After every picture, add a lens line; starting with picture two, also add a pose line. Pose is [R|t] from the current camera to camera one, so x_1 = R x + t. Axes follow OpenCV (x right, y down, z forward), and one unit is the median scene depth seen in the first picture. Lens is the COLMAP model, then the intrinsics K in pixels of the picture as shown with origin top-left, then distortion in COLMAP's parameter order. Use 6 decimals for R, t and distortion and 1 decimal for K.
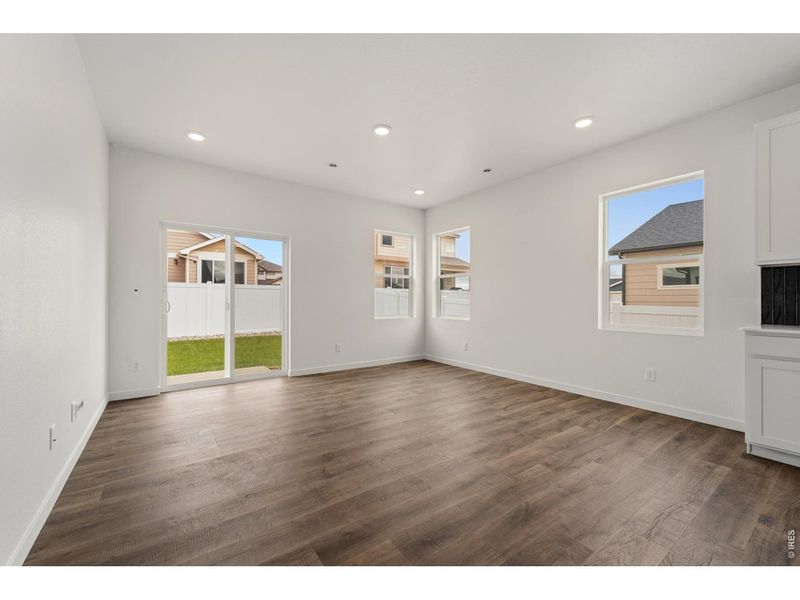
lens RADIAL K [[331.2, 0, 403.5], [0, 331.2, 300.7], [0, 0, 1]] dist [-0.000220, -0.000210]
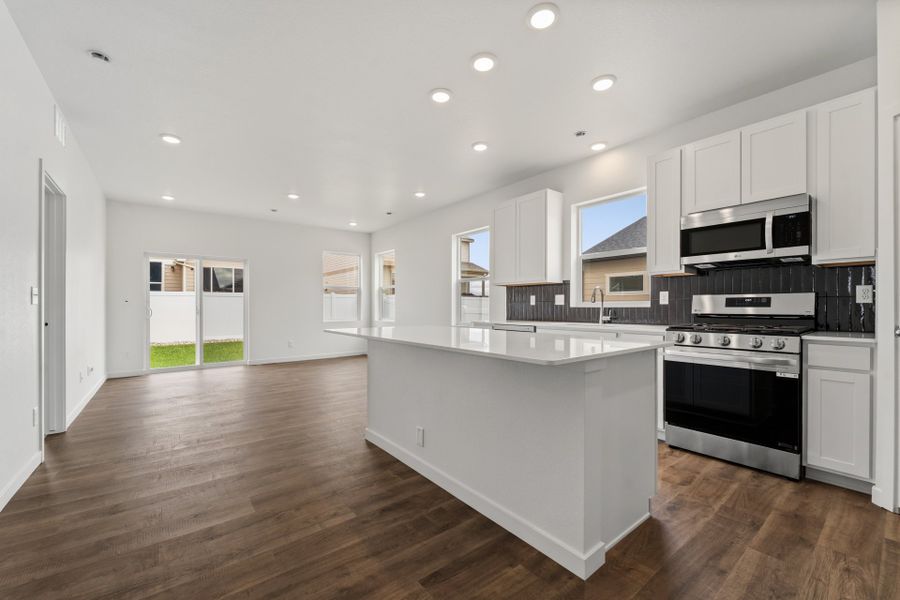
lens RADIAL K [[366.7, 0, 455.8], [0, 366.7, 306.8], [0, 0, 1]] dist [0.001429, -0.000537]
pose [[0.999050, -0.006000, 0.043158, 0.673565], [0.006016, 0.999982, -0.000256, 0.002875], [-0.043156, 0.000515, 0.999068, -0.798366]]
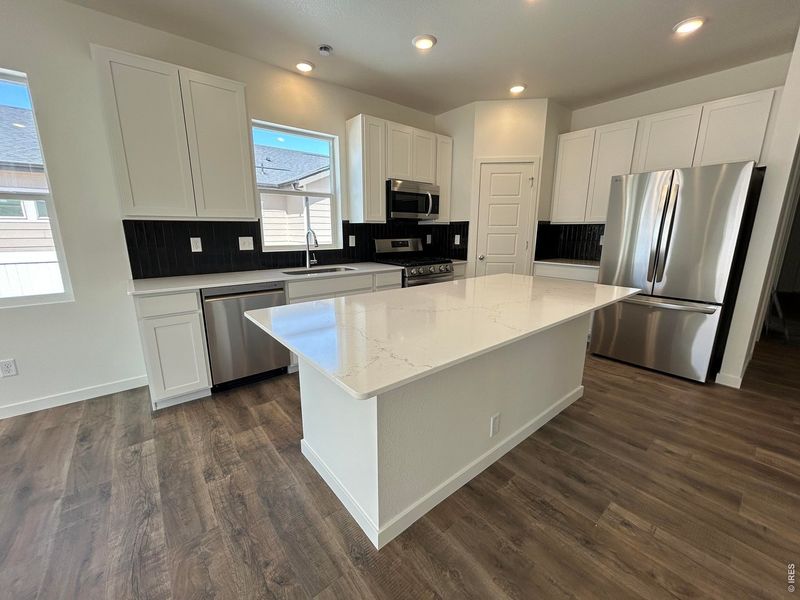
lens RADIAL K [[321.5, 0, 392.2], [0, 321.5, 301.2], [0, 0, 1]] dist [-0.000475, 0.000194]
pose [[-0.043371, -0.221417, 0.974214, 0.092649], [-0.000815, 0.975139, 0.221591, -0.071385], [-0.999059, 0.008817, -0.042473, 0.243683]]
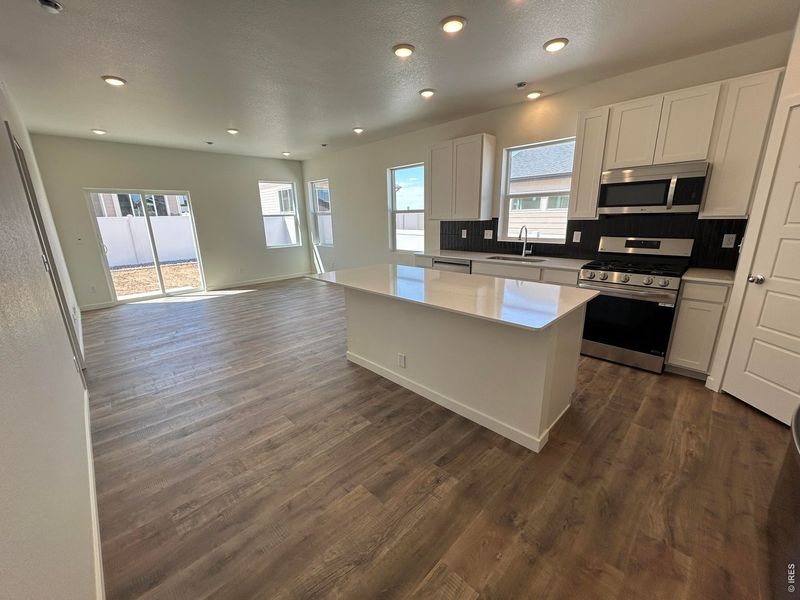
lens RADIAL K [[323.6, 0, 400.0], [0, 323.6, 300.0], [0, 0, 1]] dist [0.001581, 0.000474]
pose [[0.988730, -0.062014, 0.136260, 0.503522], [0.025894, 0.967292, 0.252340, -0.122815], [-0.147452, -0.245967, 0.957997, -0.845959]]
